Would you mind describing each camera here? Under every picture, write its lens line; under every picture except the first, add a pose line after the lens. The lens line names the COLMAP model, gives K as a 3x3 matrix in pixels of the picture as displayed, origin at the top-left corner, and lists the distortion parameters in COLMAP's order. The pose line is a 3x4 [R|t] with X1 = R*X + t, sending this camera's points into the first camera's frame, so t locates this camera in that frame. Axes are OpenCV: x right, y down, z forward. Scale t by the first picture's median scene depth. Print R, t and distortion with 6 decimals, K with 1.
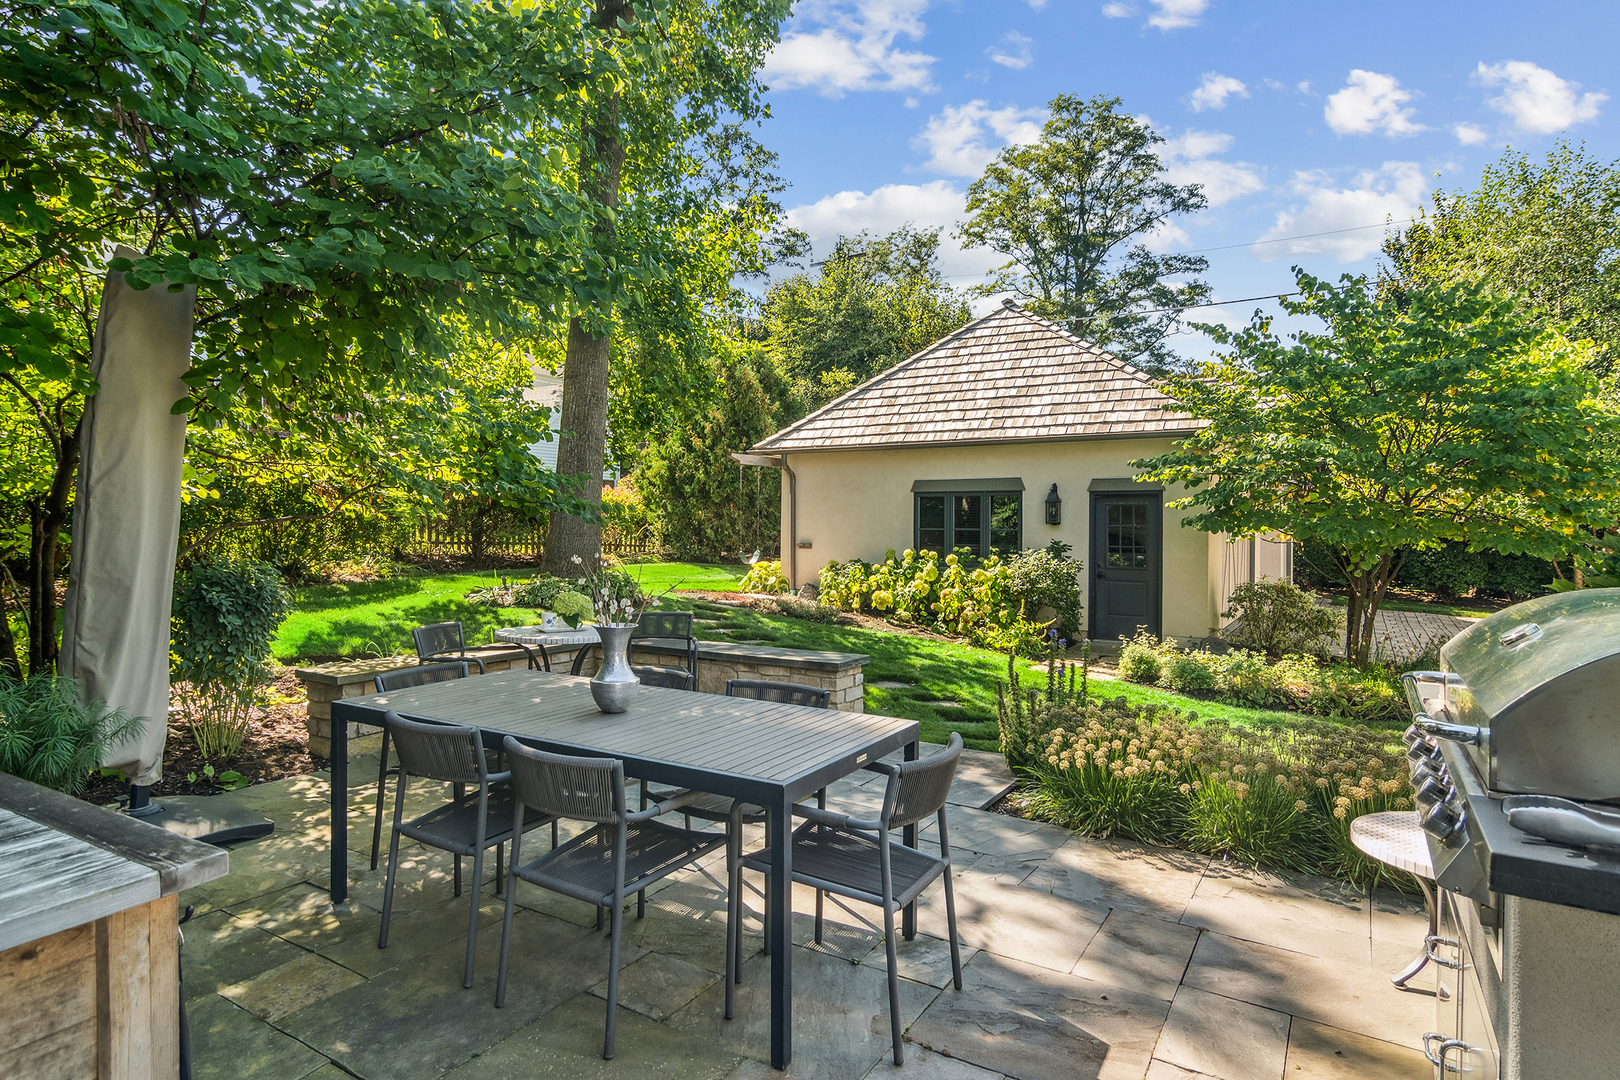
lens RADIAL K [[878.2, 0, 805.4], [0, 878.2, 534.5], [0, 0, 1]] dist [-0.000765, 0.000263]
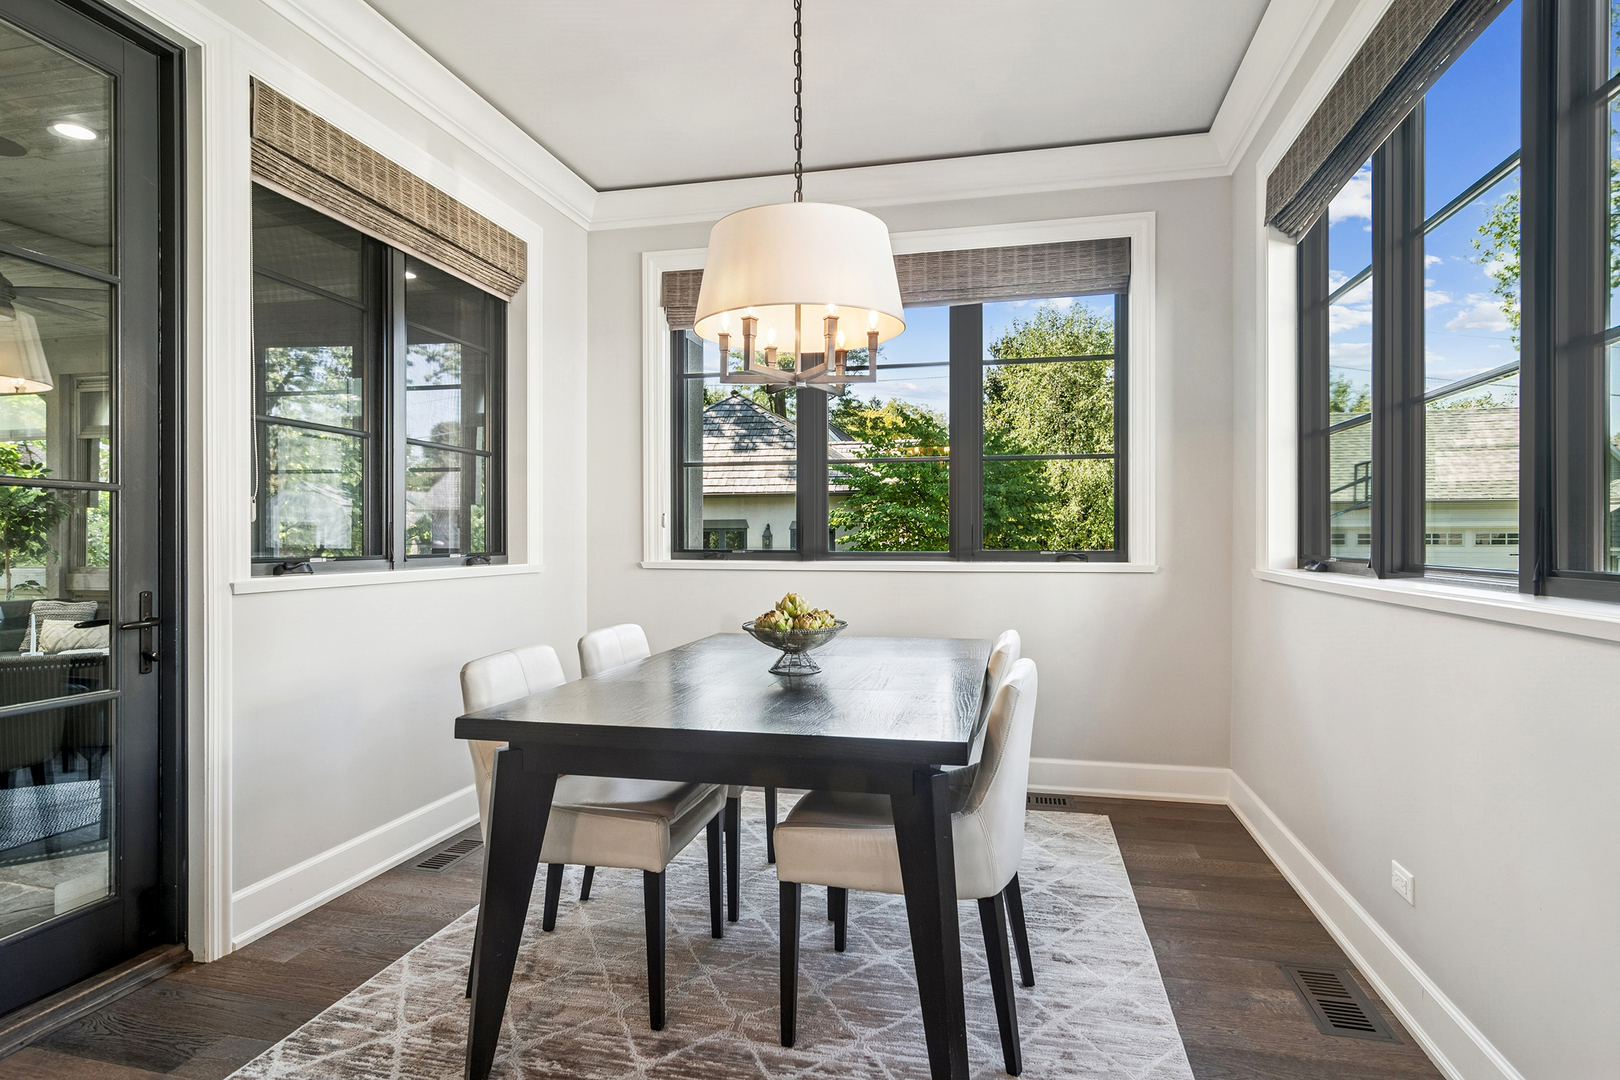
lens RADIAL K [[878.2, 0, 805.4], [0, 878.2, 534.5], [0, 0, 1]] dist [-0.000765, 0.000263]
pose [[0.946321, -0.002689, 0.323218, -0.135231], [0.009020, 0.999796, -0.018090, -0.011915], [-0.323103, 0.020035, 0.946152, -0.419442]]
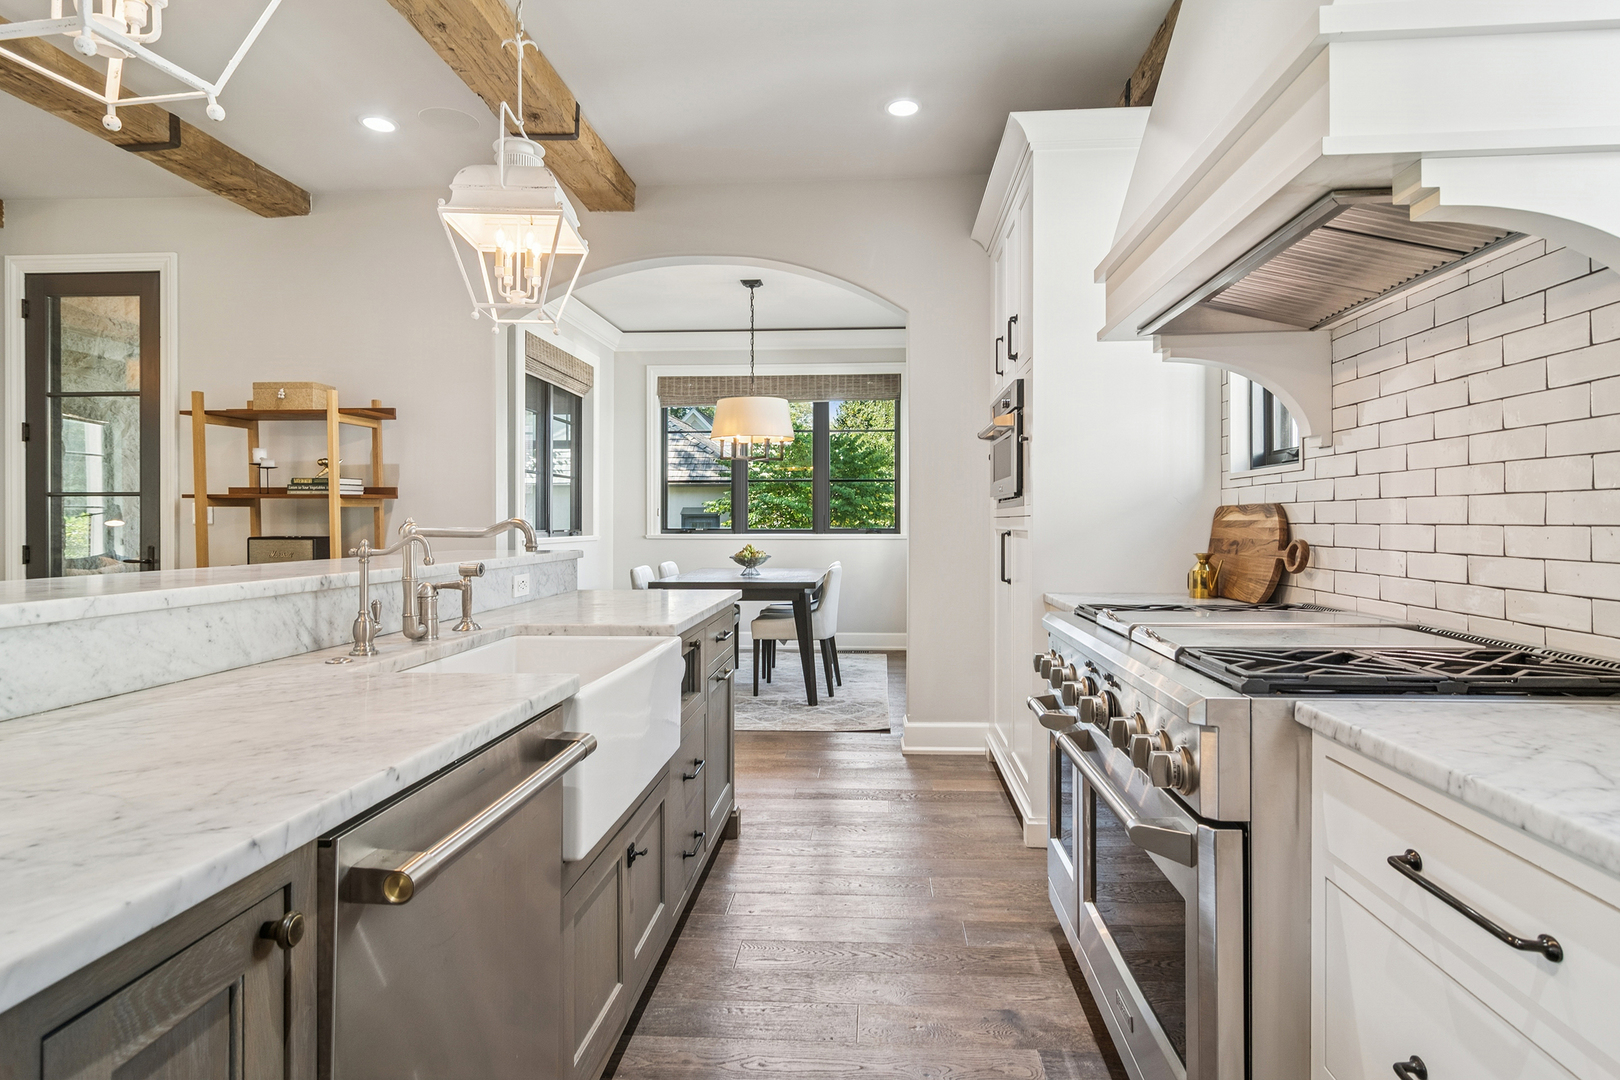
lens RADIAL K [[989.3, 0, 807.9], [0, 989.3, 515.4], [0, 0, 1]] dist [-0.000548, 0.000122]
pose [[0.886114, -0.000254, 0.463467, -1.566737], [0.010490, 0.999755, -0.019508, 0.028218], [-0.463348, 0.022148, 0.885900, -3.154235]]
